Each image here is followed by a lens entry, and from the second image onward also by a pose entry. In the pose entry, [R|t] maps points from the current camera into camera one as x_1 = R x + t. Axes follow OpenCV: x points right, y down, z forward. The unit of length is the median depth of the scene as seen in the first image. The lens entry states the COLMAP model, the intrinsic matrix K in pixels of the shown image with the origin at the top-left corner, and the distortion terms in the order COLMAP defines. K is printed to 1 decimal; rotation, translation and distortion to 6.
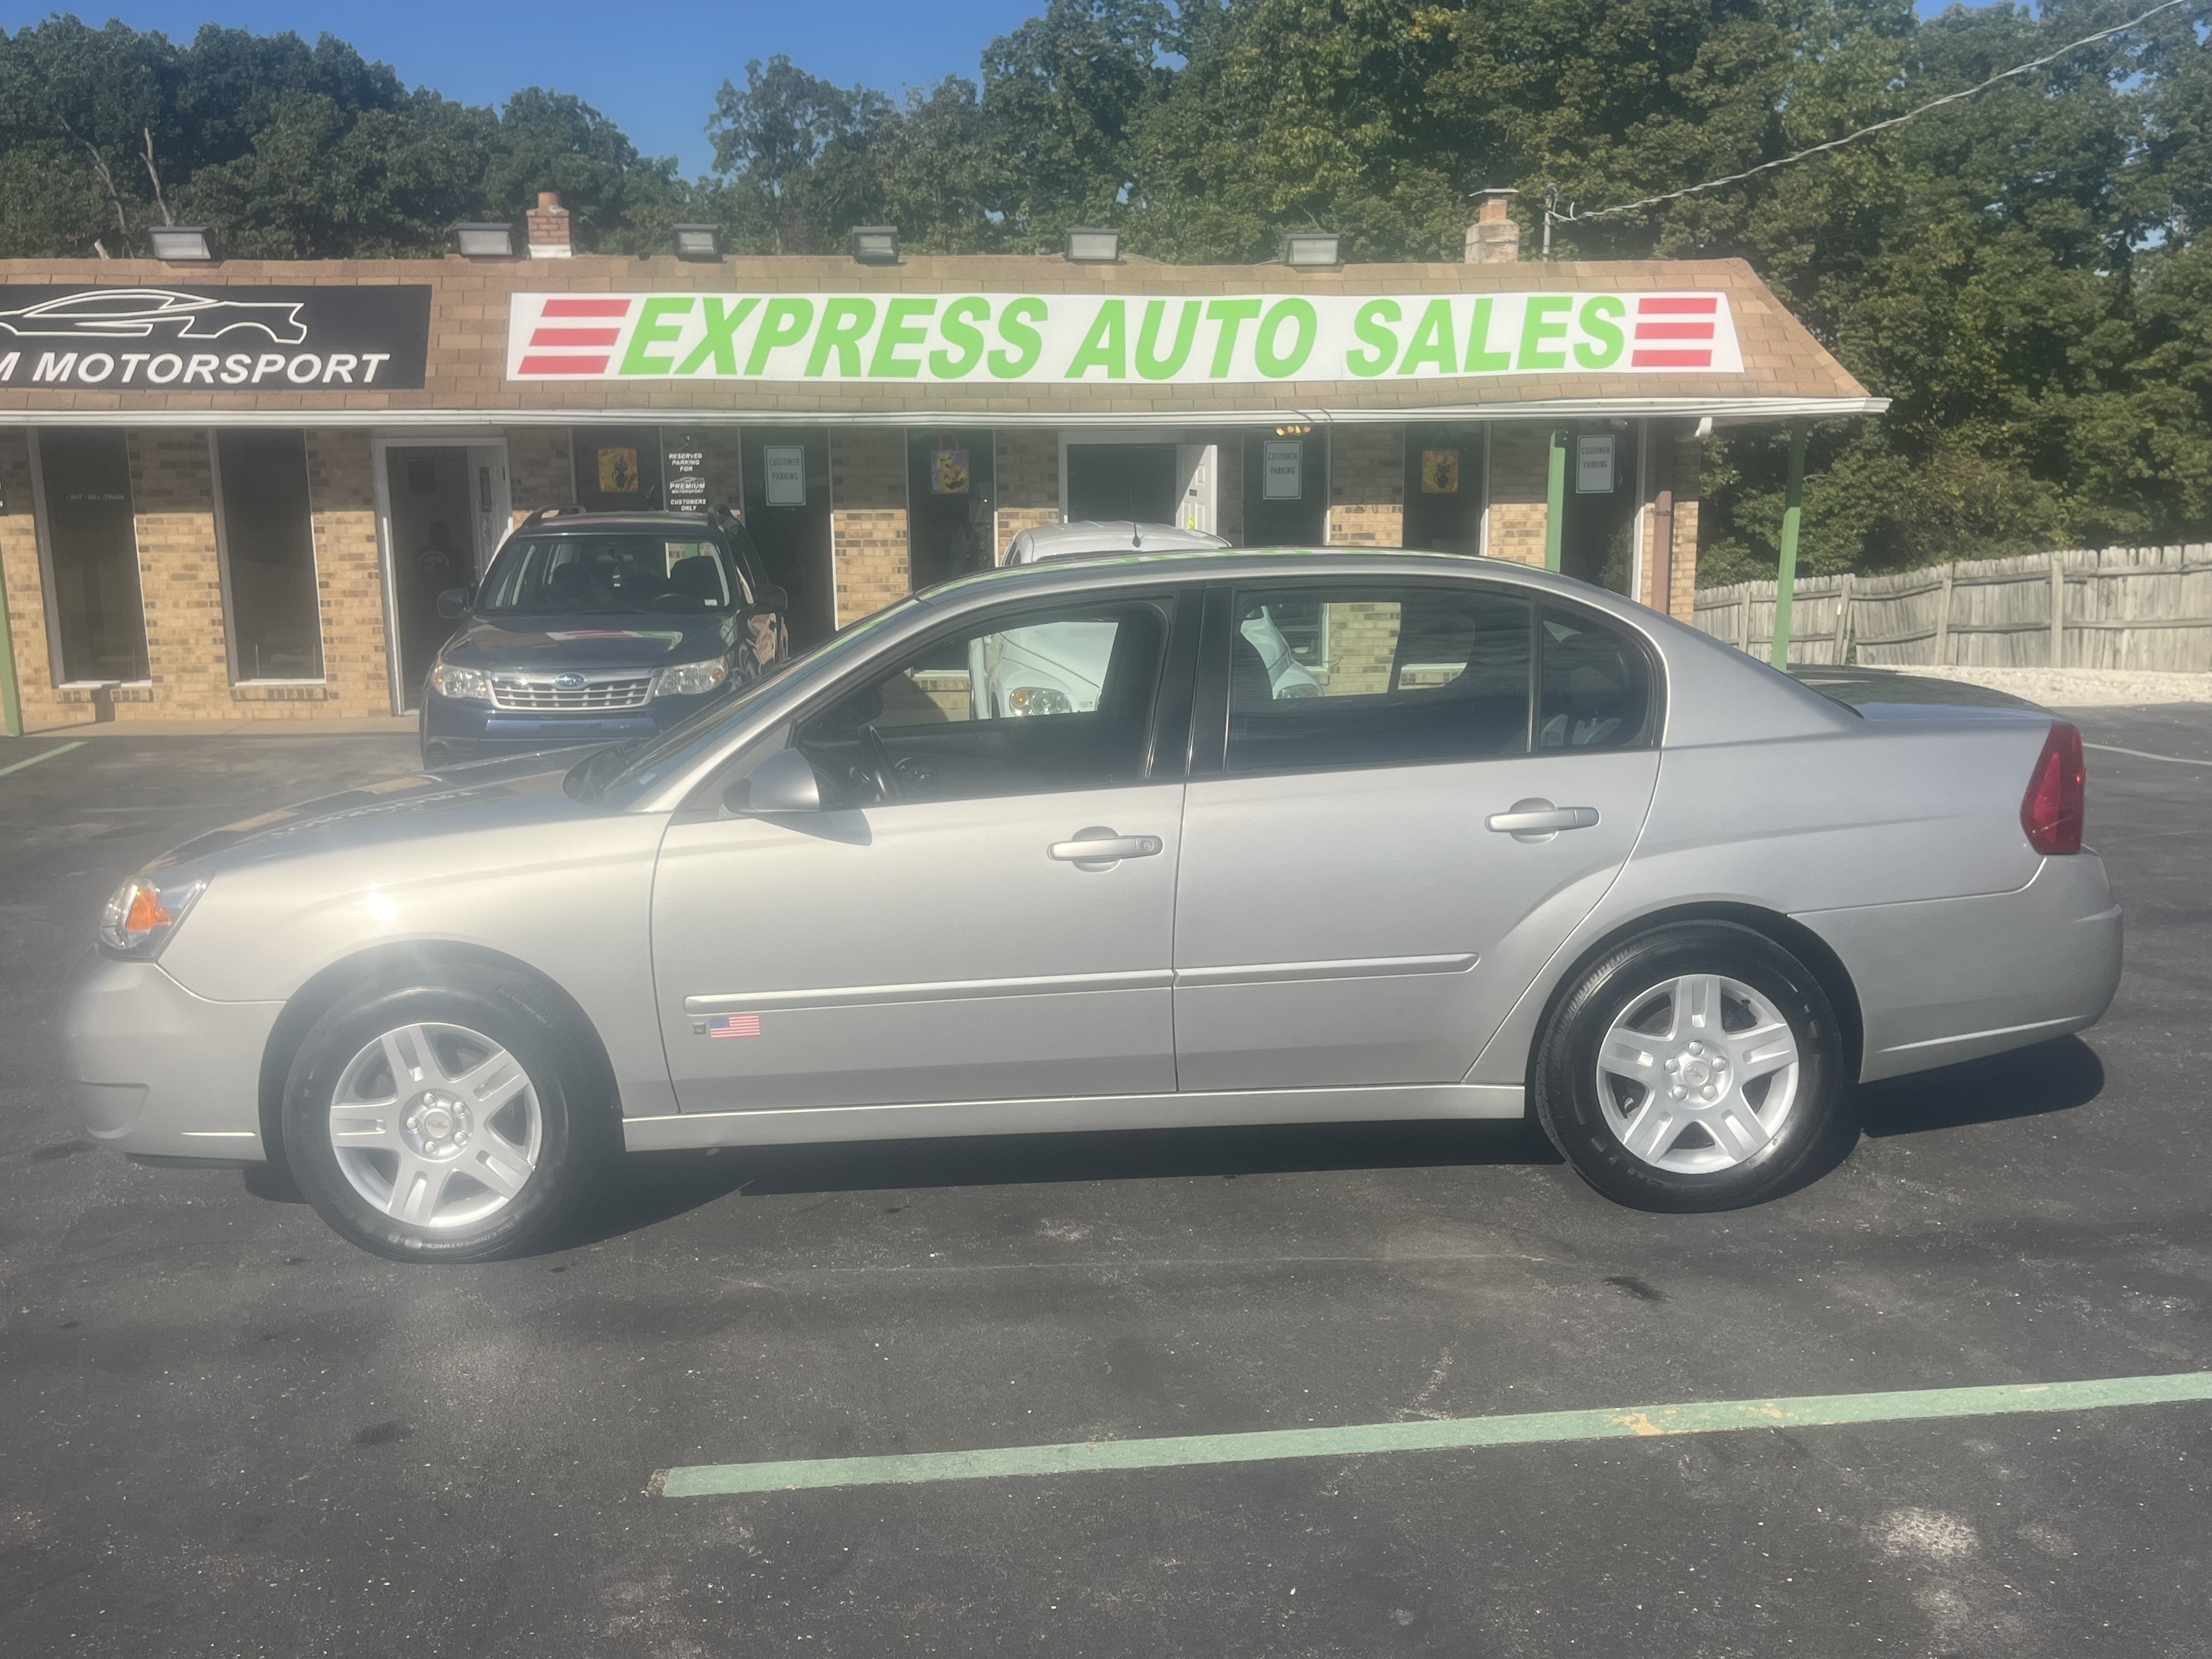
lens RADIAL K [[2079.6, 0, 1074.9], [0, 2079.6, 834.2], [0, 0, 1]] dist [0.023121, 0.000000]
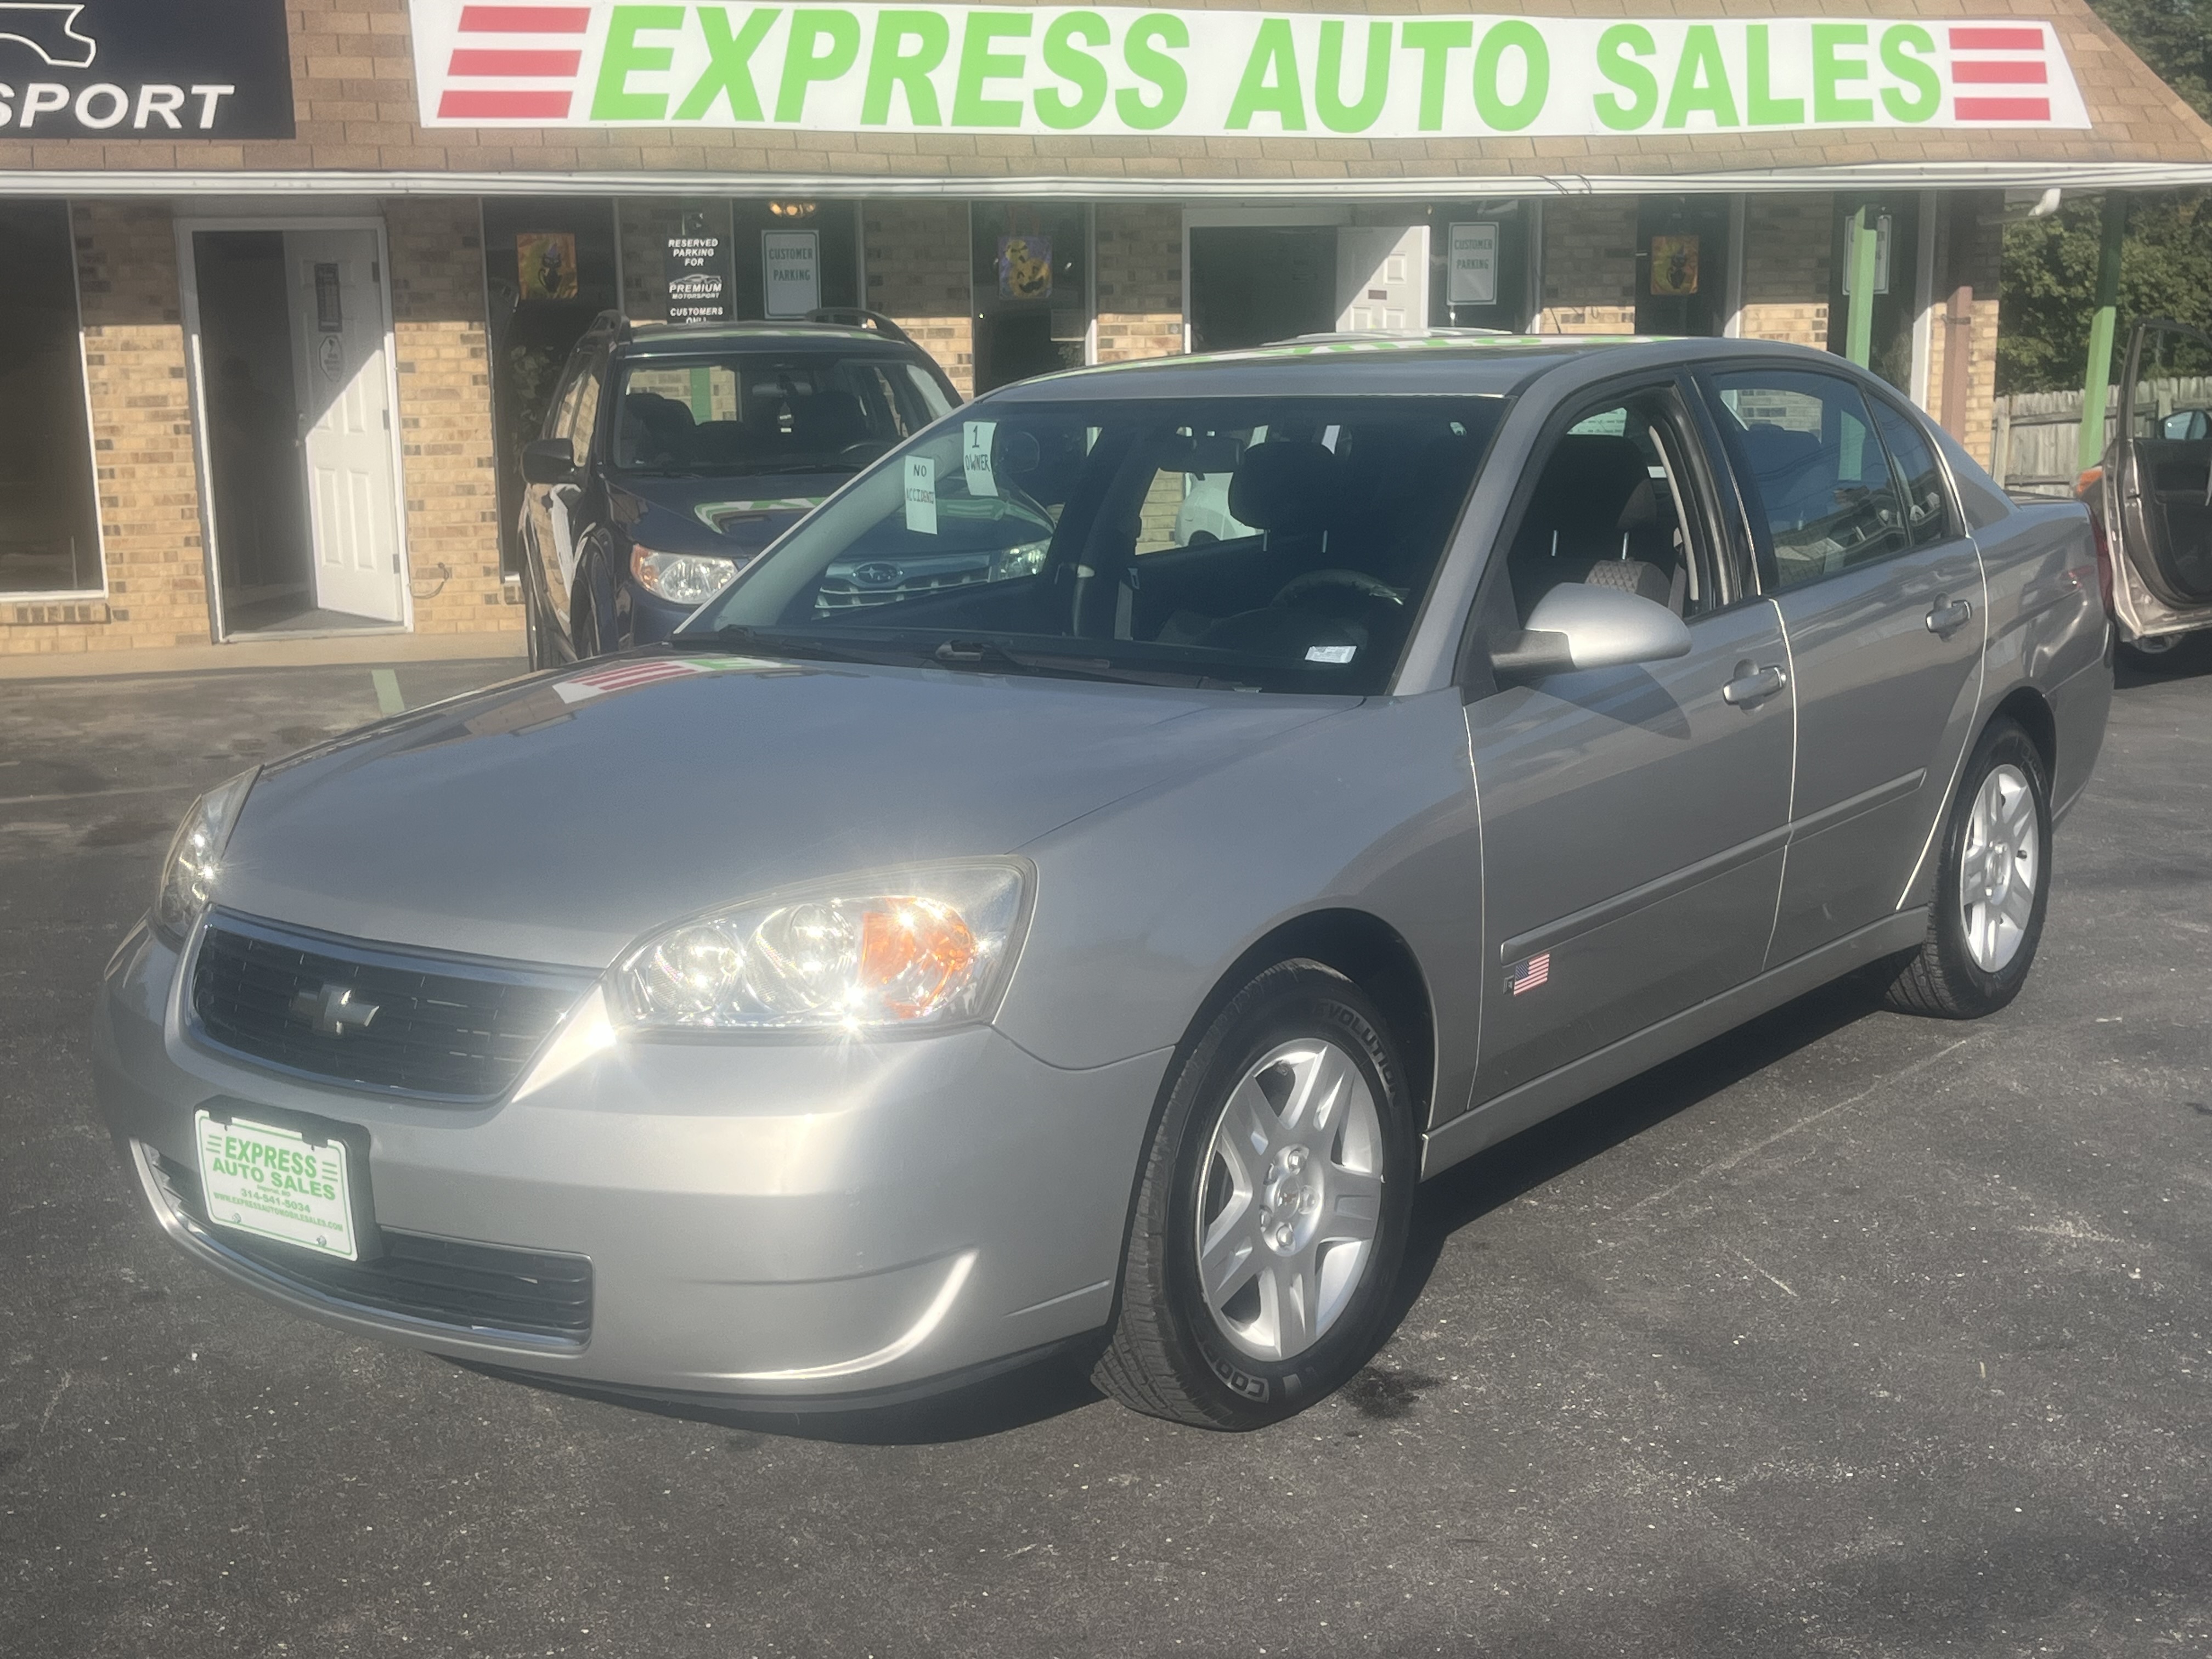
lens RADIAL K [[2734.2, 0, 1109.5], [0, 2734.2, 850.8], [0, 0, 1]] dist [0.021787, 0.000000]
pose [[0.980301, -0.044428, 0.192449, -0.218837], [0.039534, 0.998792, 0.029194, -0.005351], [-0.193513, -0.021010, 0.980873, 0.095105]]
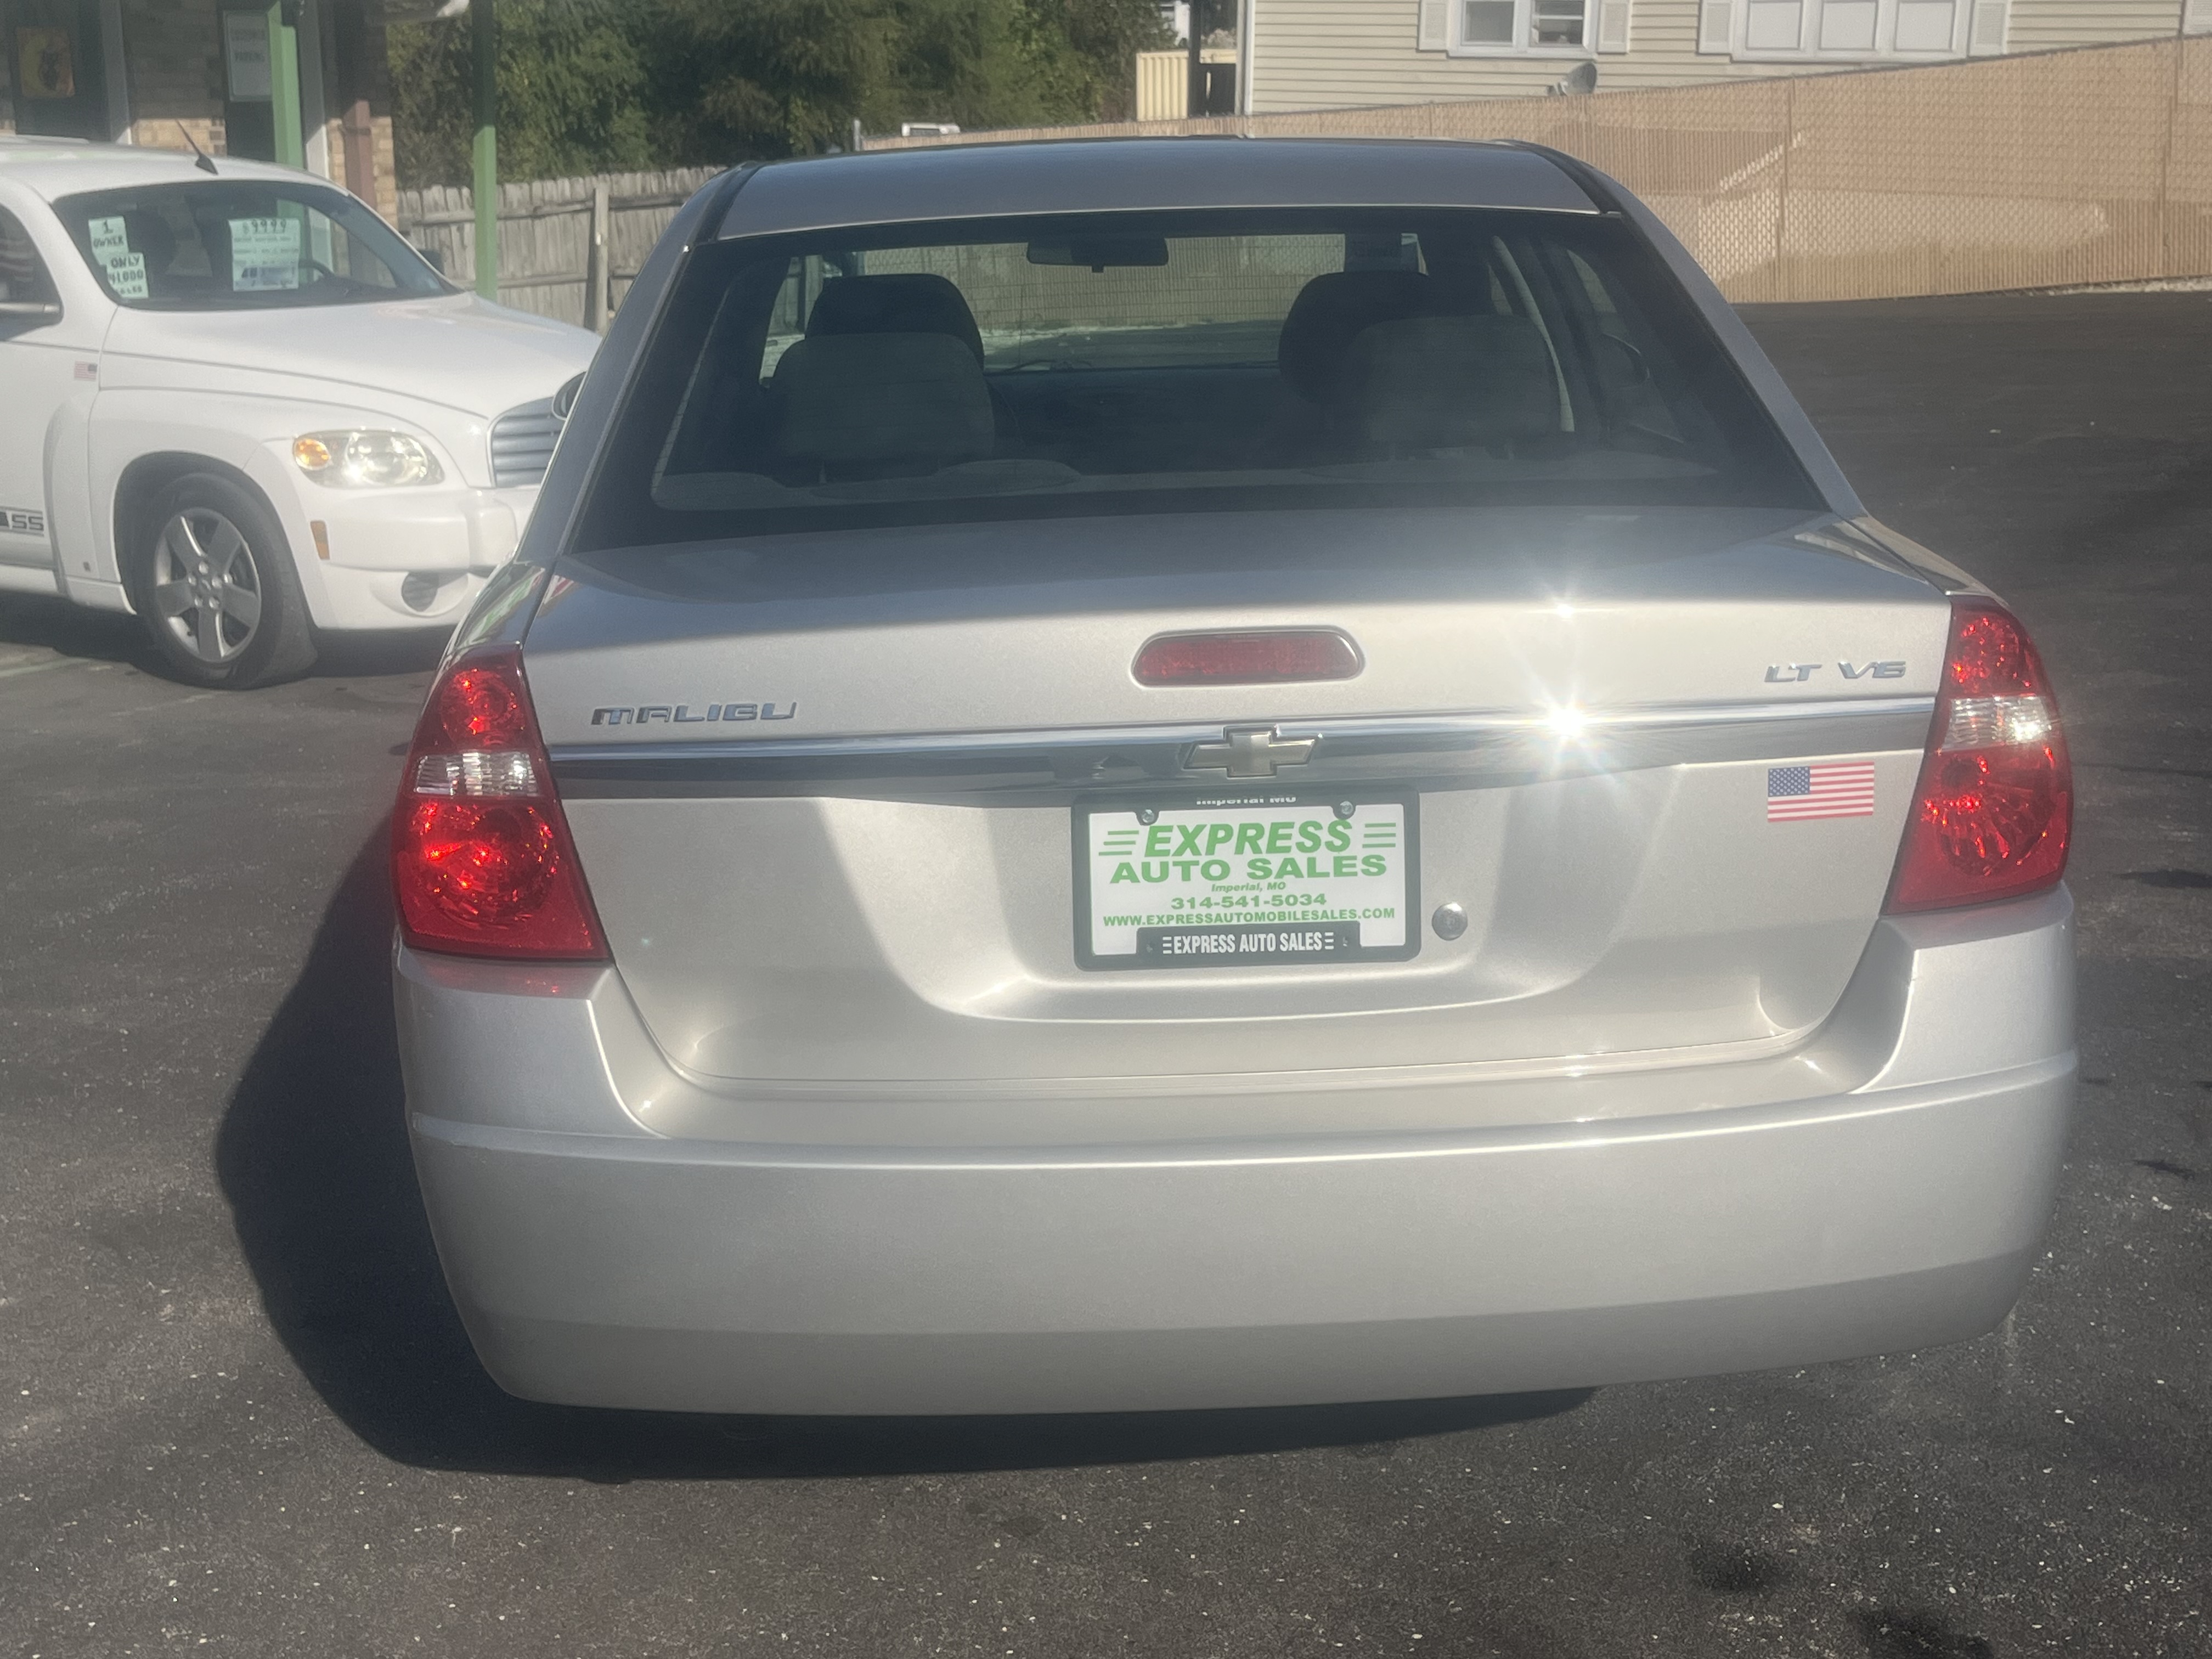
lens RADIAL K [[2734.2, 0, 1104.5], [0, 2734.2, 839.8], [0, 0, 1]] dist [0.021787, 0.000000]
pose [[0.620775, -0.201056, 0.757770, -0.300562], [0.132598, 0.979558, 0.151276, -0.031110], [-0.772694, 0.006570, 0.634744, 0.250100]]
